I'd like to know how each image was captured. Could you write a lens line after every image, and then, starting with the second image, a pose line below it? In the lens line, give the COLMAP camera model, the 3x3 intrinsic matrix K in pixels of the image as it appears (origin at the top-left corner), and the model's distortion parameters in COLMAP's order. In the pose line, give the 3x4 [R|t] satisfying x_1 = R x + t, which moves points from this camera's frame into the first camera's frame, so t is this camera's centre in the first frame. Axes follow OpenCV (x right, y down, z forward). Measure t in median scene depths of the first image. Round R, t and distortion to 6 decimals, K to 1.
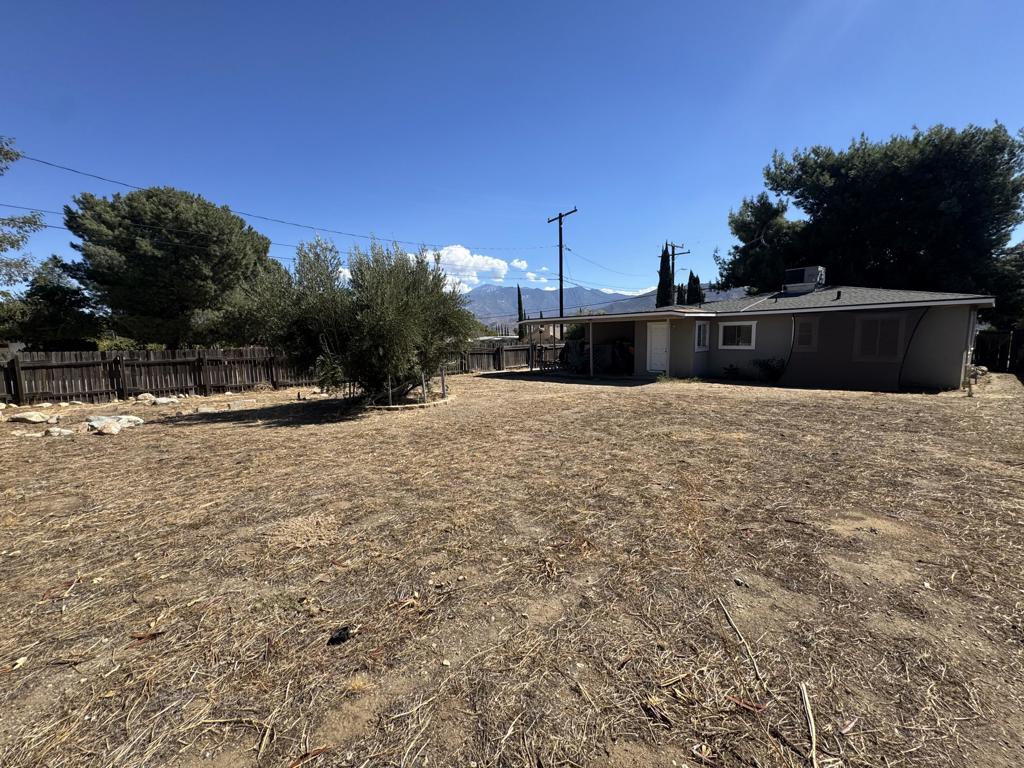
lens RADIAL K [[407.8, 0, 512.0], [0, 407.8, 384.0], [0, 0, 1]] dist [-0.000758, -0.000768]
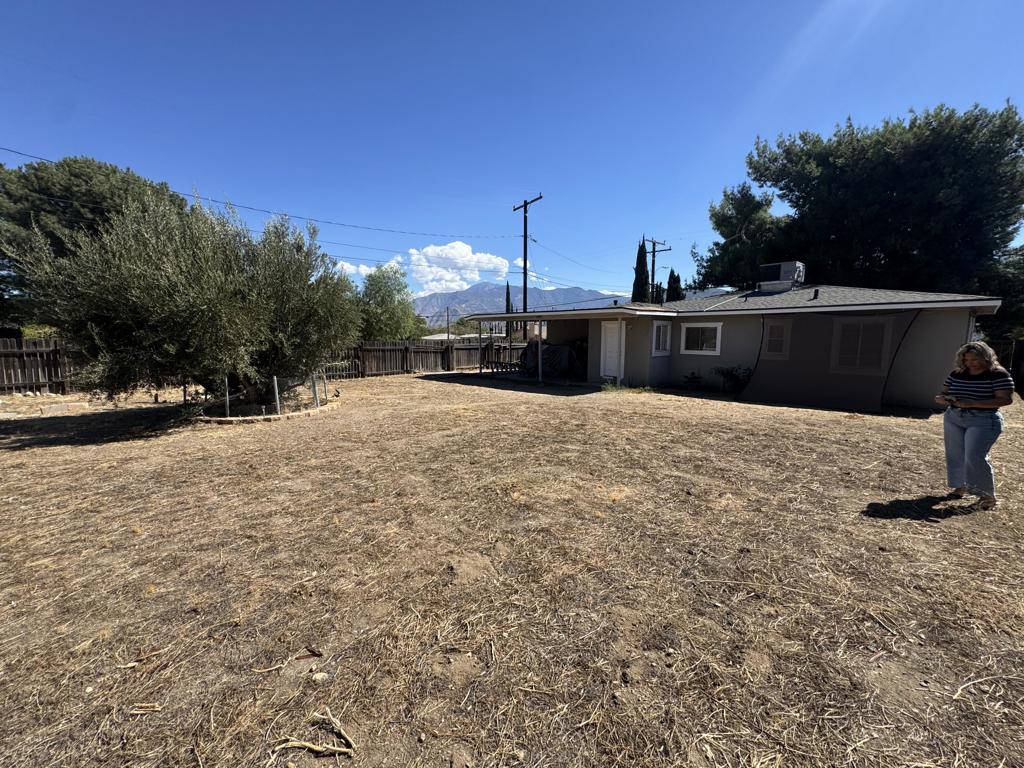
lens RADIAL K [[407.1, 0, 512.0], [0, 407.1, 384.0], [0, 0, 1]] dist [-0.001370, 0.000397]
pose [[0.999638, 0.024859, 0.010255, 0.114111], [-0.024901, 0.999682, 0.003902, -0.013015], [-0.010154, -0.004156, 0.999940, 0.109546]]
